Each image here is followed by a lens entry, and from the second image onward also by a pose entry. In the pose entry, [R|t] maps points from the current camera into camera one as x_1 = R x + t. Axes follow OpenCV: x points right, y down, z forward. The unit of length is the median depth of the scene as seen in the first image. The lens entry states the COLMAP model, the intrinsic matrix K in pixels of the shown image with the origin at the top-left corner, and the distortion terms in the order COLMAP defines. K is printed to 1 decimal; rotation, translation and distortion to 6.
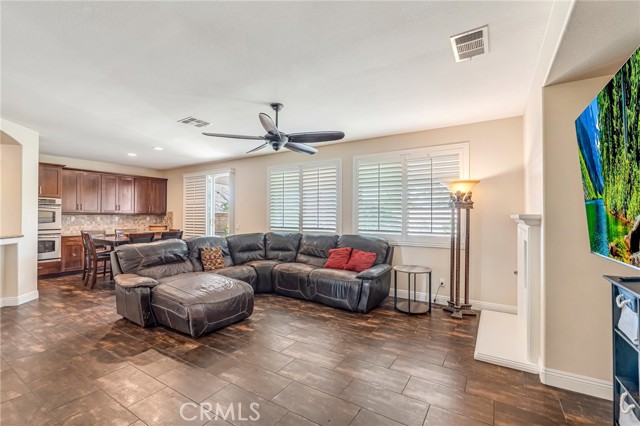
lens RADIAL K [[280.1, 0, 316.9], [0, 280.1, 210.7], [0, 0, 1]] dist [-0.001620, 0.000714]
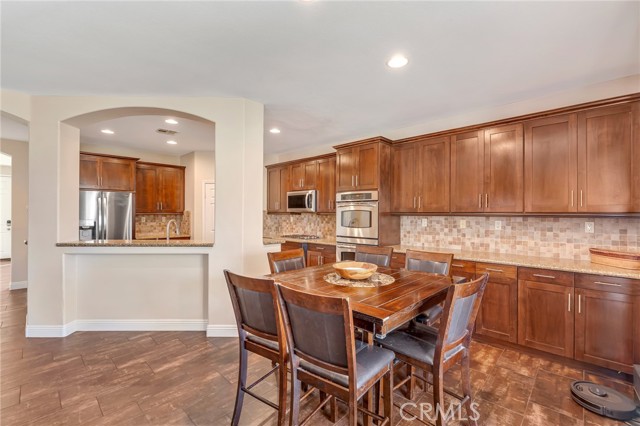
lens RADIAL K [[280.1, 0, 321.1], [0, 280.1, 216.9], [0, 0, 1]] dist [-0.001620, 0.000714]
pose [[-0.210173, 0.011253, -0.977599, -0.224501], [0.015473, 0.999847, 0.008182, 0.007737], [0.977542, -0.013407, -0.210315, 0.866325]]
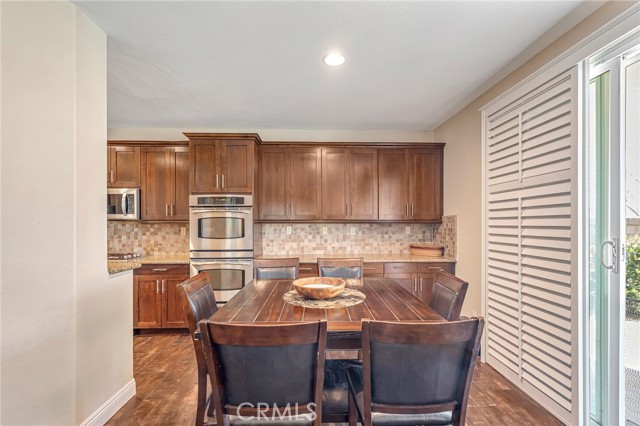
lens RADIAL K [[280.1, 0, 316.9], [0, 280.1, 224.2], [0, 0, 1]] dist [-0.001620, 0.000714]
pose [[0.554256, 0.005277, -0.832330, -0.322834], [0.018094, 0.999667, 0.018387, 0.005436], [0.832150, -0.025251, 0.553976, 0.683522]]
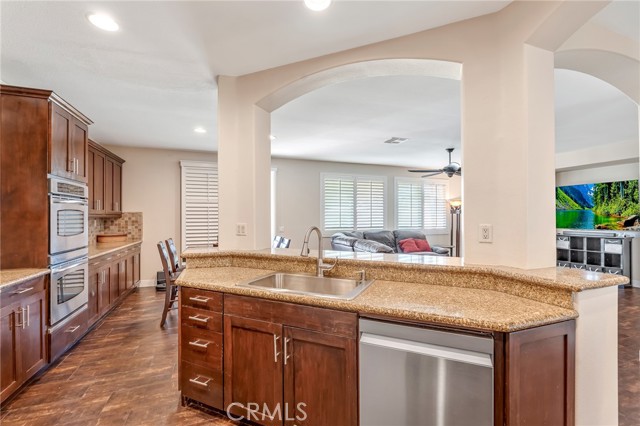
lens RADIAL K [[280.1, 0, 323.0], [0, 280.1, 217.6], [0, 0, 1]] dist [-0.001620, 0.000714]
pose [[0.609807, -0.007531, 0.792514, -0.903147], [-0.013045, 0.999724, 0.019538, -0.003146], [-0.792443, -0.022253, 0.609540, 0.291082]]
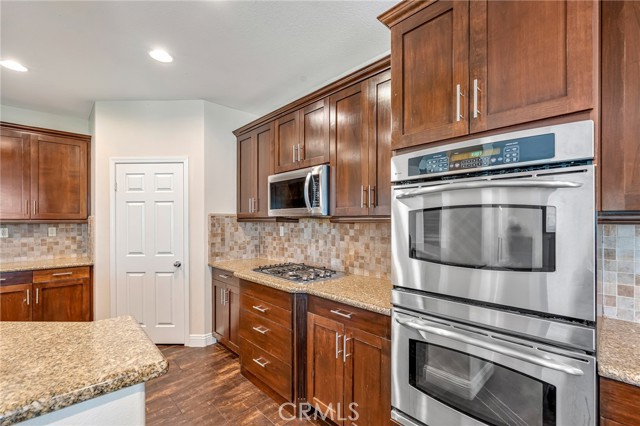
lens RADIAL K [[280.1, 0, 323.7], [0, 280.1, 221.3], [0, 0, 1]] dist [-0.001620, 0.000714]
pose [[-0.235601, 0.000589, -0.971850, -0.630661], [0.019698, 0.999797, -0.004169, 0.007942], [0.971650, -0.020126, -0.235565, 0.767887]]
